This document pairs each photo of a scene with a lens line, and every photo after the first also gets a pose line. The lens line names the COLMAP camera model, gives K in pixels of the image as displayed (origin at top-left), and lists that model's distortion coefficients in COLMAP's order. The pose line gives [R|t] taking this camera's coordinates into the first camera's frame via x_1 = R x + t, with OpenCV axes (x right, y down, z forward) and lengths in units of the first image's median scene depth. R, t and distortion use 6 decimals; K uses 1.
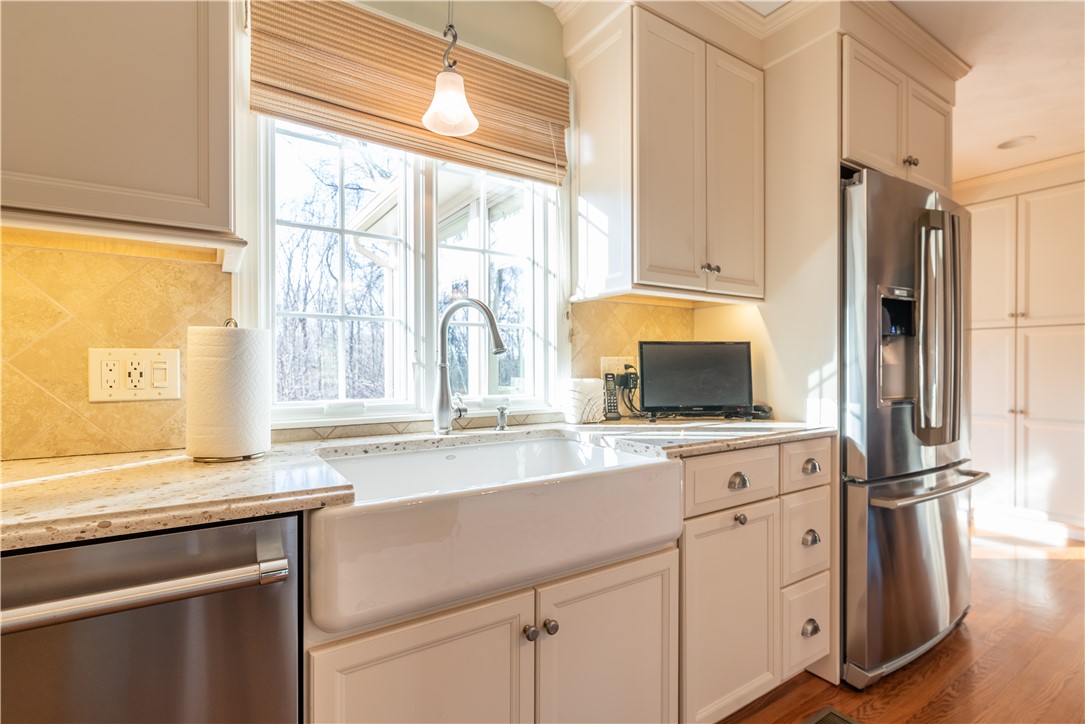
lens RADIAL K [[516.7, 0, 550.0], [0, 516.7, 368.1], [0, 0, 1]] dist [0.003875, -0.000611]
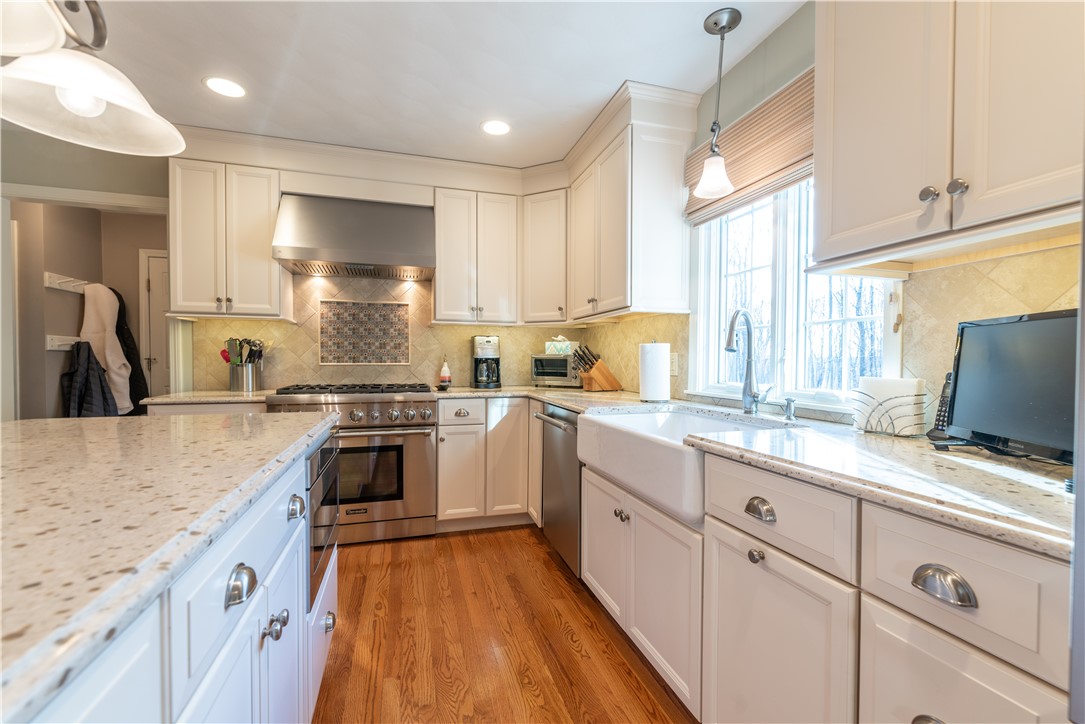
lens RADIAL K [[471.7, 0, 551.8], [0, 471.7, 369.4], [0, 0, 1]] dist [0.002373, -0.001219]
pose [[-0.278971, 0.018159, -0.960128, 1.090646], [-0.007937, 0.999743, 0.021215, -0.004464], [0.960267, 0.013539, -0.278755, 0.856774]]
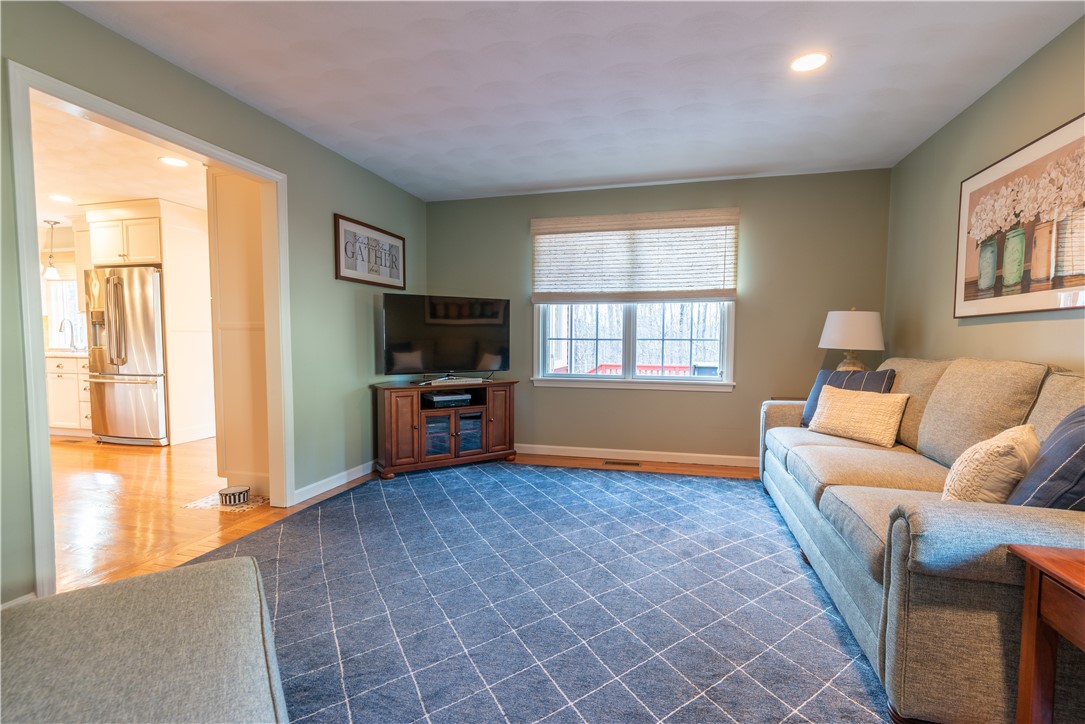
lens RADIAL K [[497.1, 0, 548.4], [0, 497.1, 365.3], [0, 0, 1]] dist [-0.003711, 0.001471]
pose [[0.664943, 0.046905, -0.745420, 5.139160], [-0.006746, 0.998363, 0.056803, -0.012276], [0.746864, -0.032743, 0.664170, 1.202694]]
